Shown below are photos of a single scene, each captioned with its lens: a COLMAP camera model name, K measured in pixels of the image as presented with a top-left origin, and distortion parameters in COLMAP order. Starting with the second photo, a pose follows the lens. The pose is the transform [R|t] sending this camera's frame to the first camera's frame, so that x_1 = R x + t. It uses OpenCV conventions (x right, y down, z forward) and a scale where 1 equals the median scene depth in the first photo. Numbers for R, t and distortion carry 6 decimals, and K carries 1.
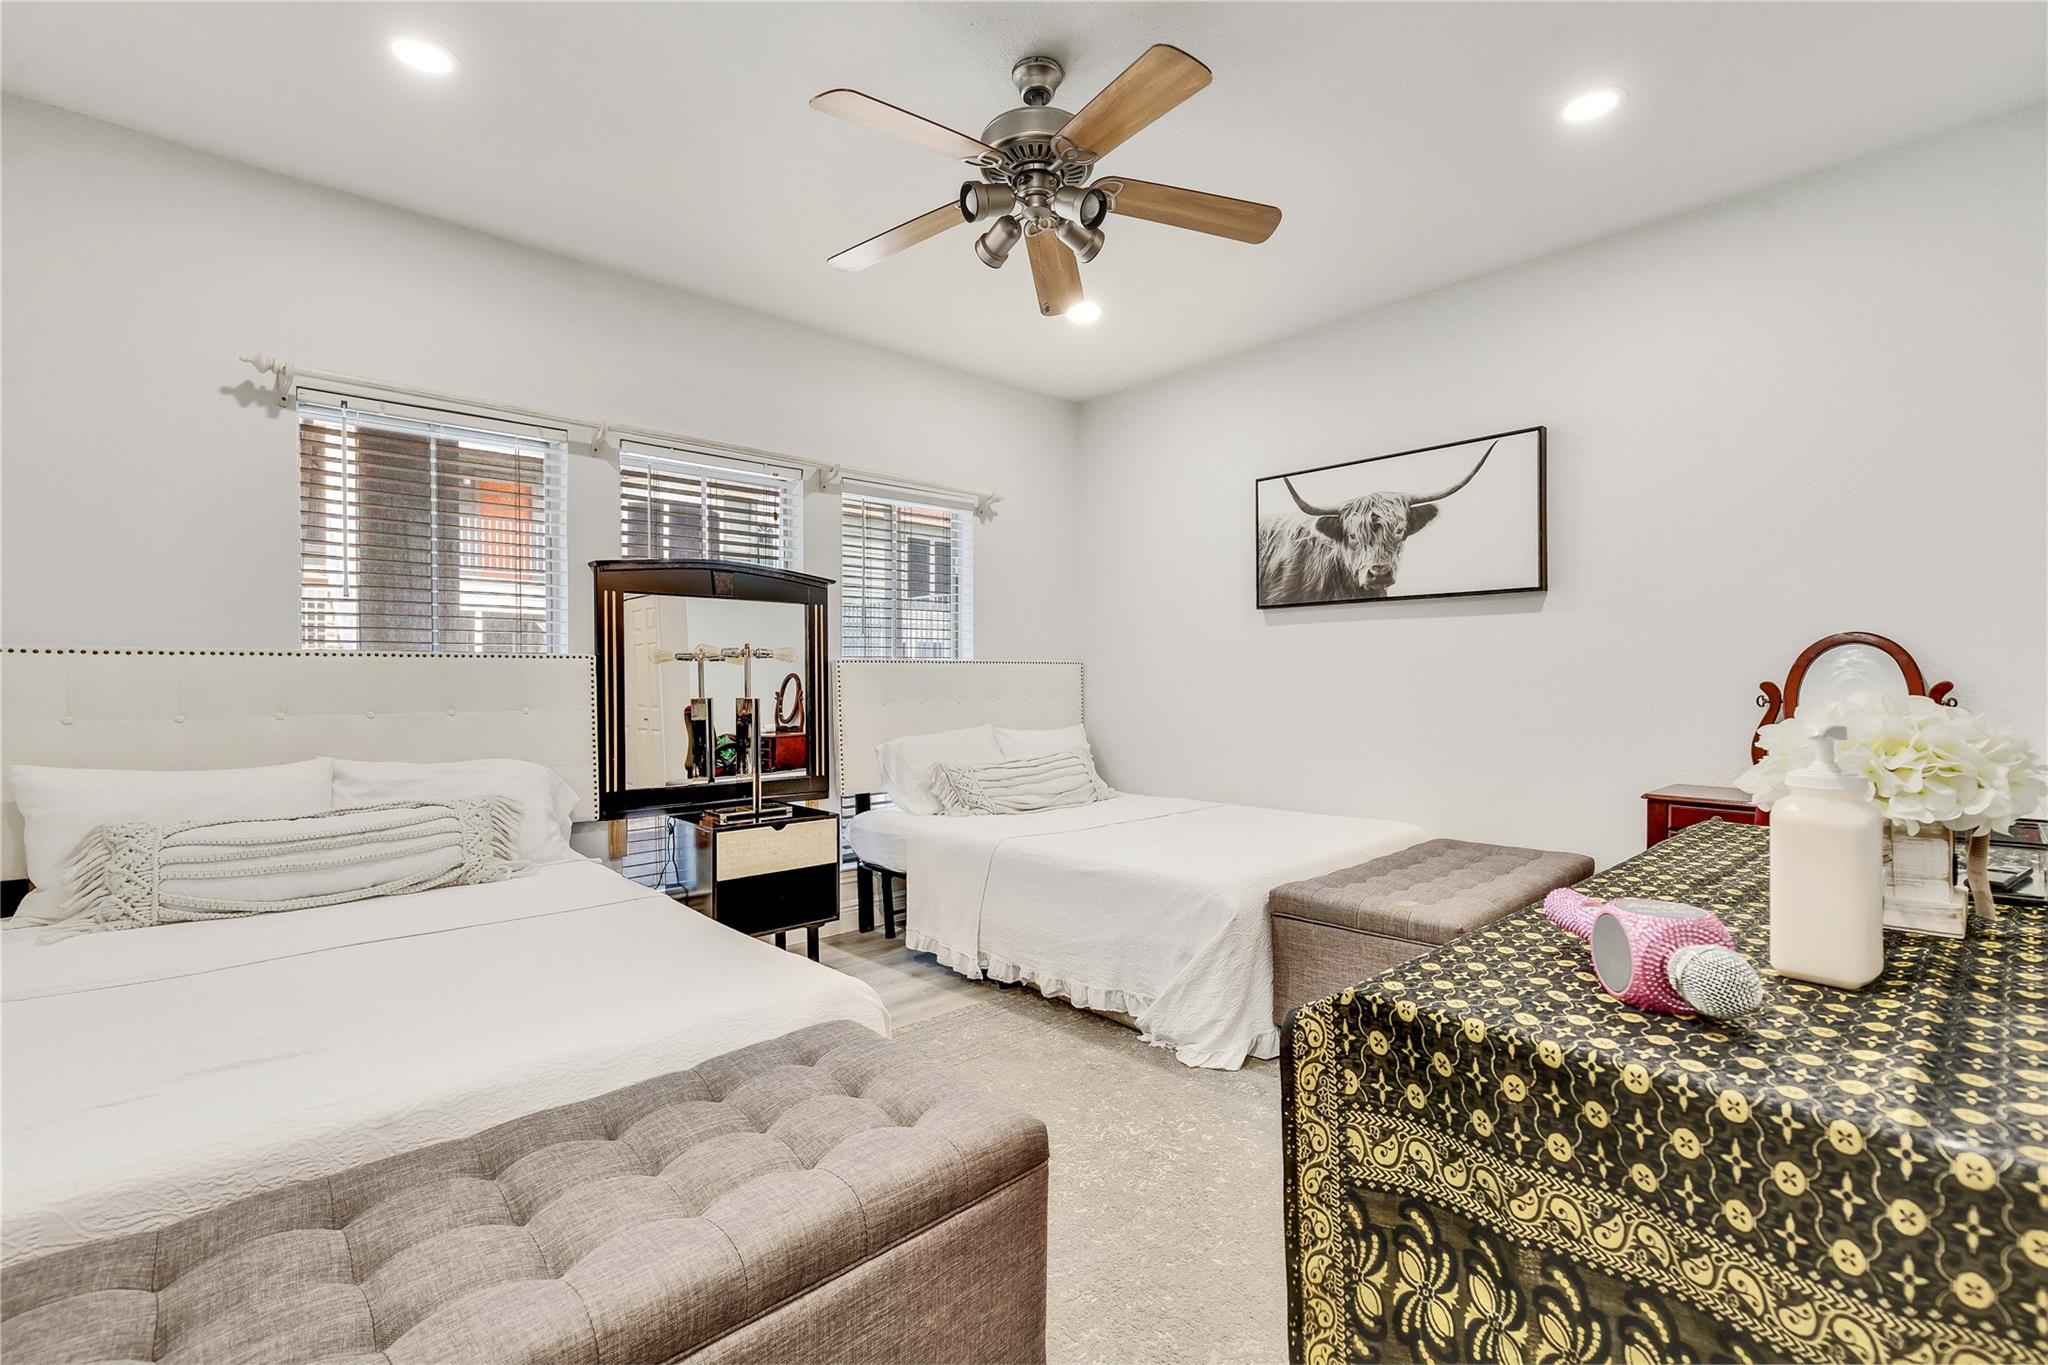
lens RADIAL K [[928.5, 0, 1010.0], [0, 928.5, 690.1], [0, 0, 1]] dist [0.009595, -0.001804]
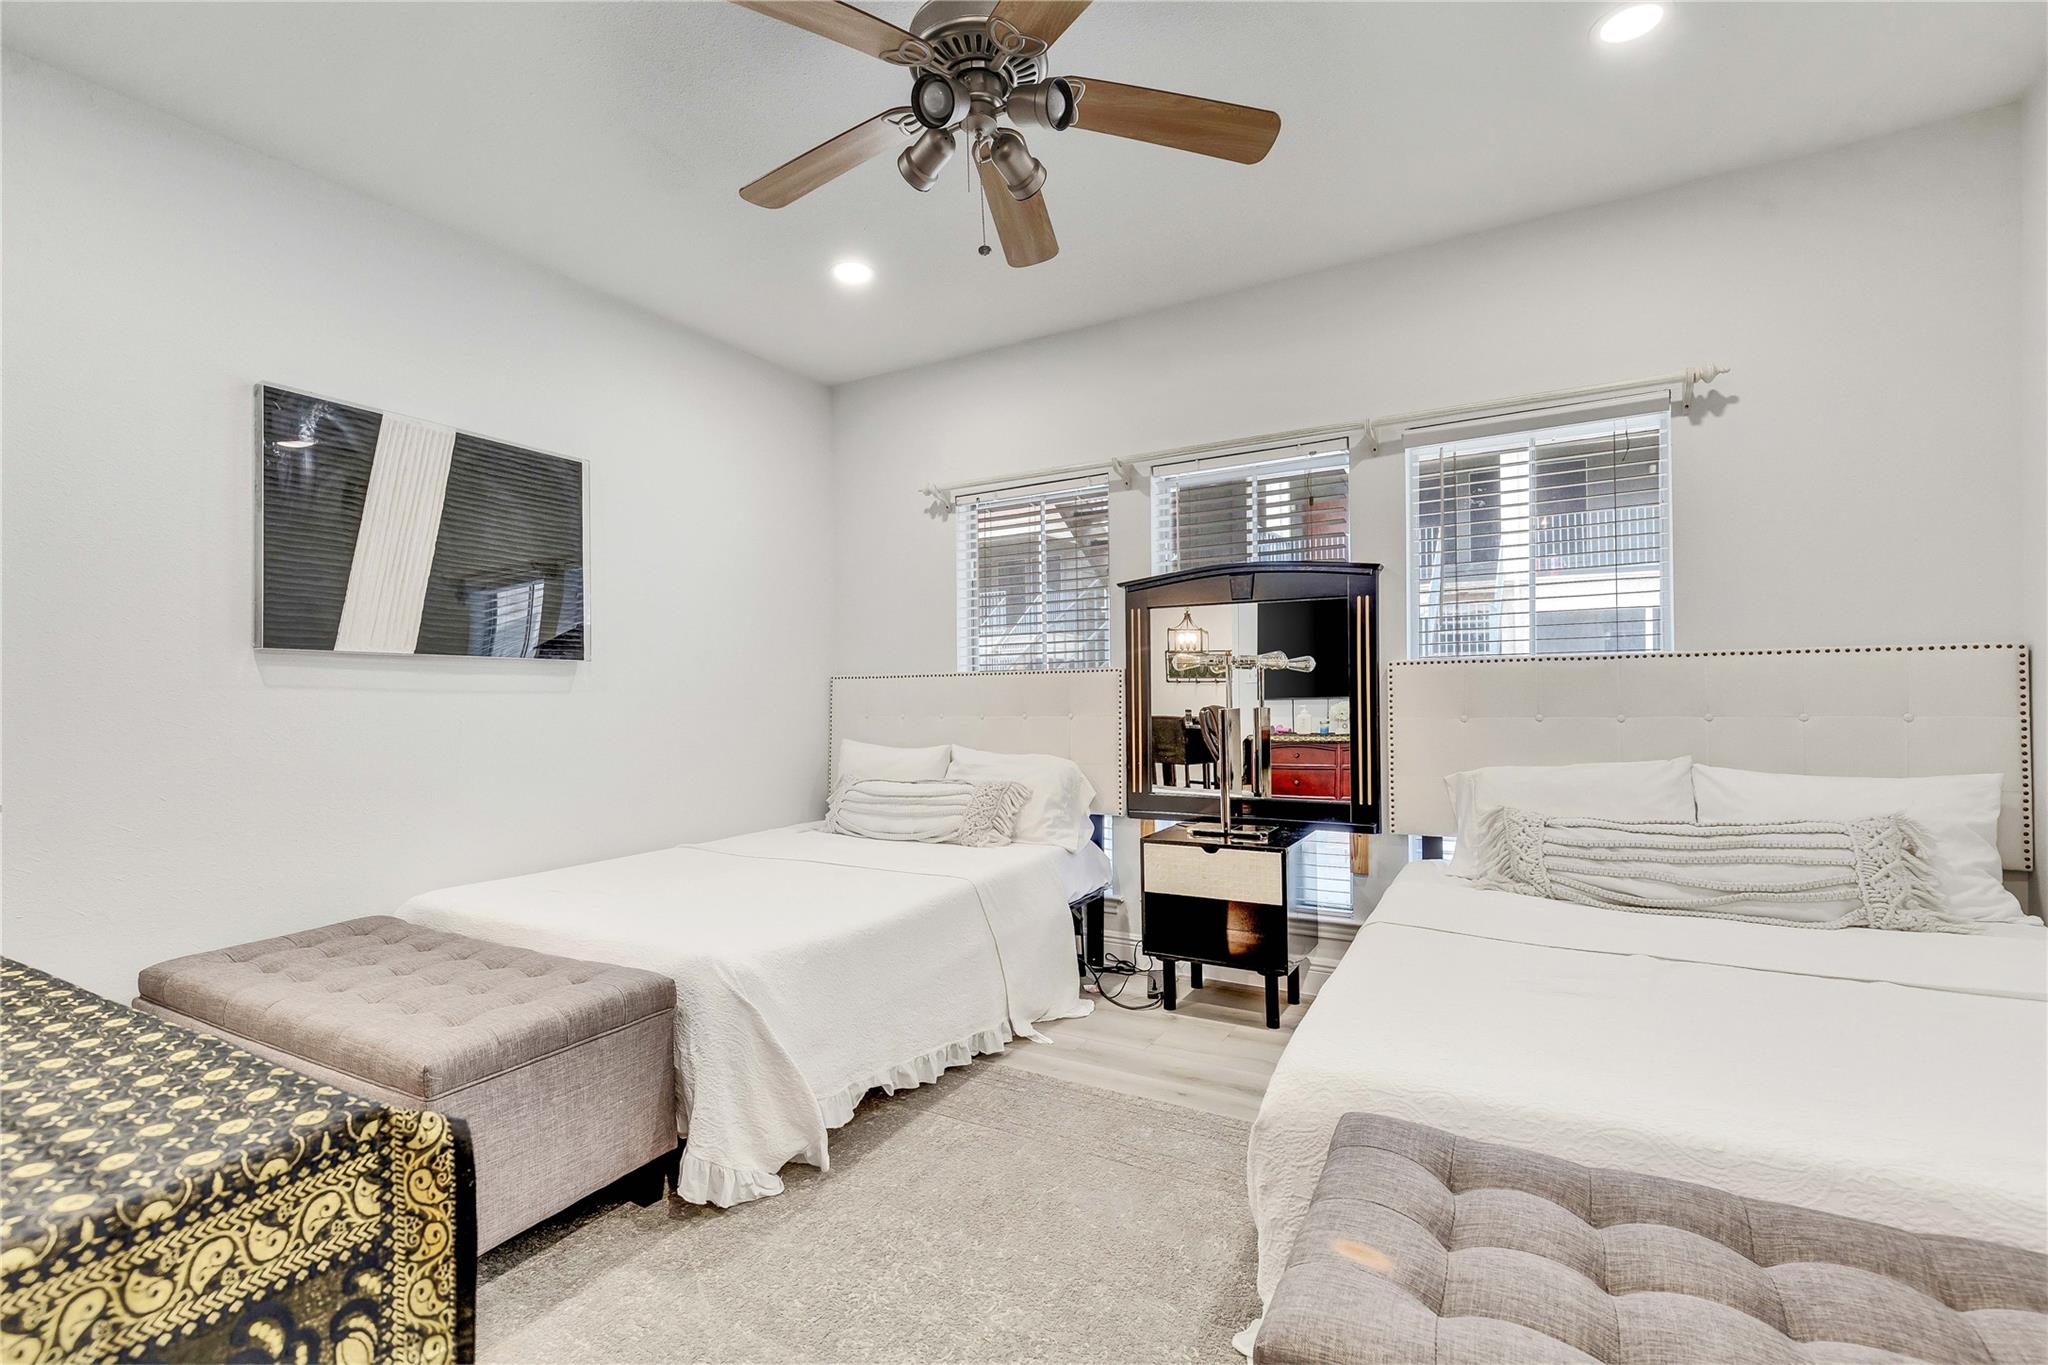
lens RADIAL K [[928.5, 0, 1011.7], [0, 928.5, 677.0], [0, 0, 1]] dist [0.009595, -0.001804]
pose [[0.286499, -0.018395, -0.957904, 0.491835], [-0.000788, 0.999811, -0.019436, -0.003486], [0.958080, 0.006323, 0.286431, 0.469125]]
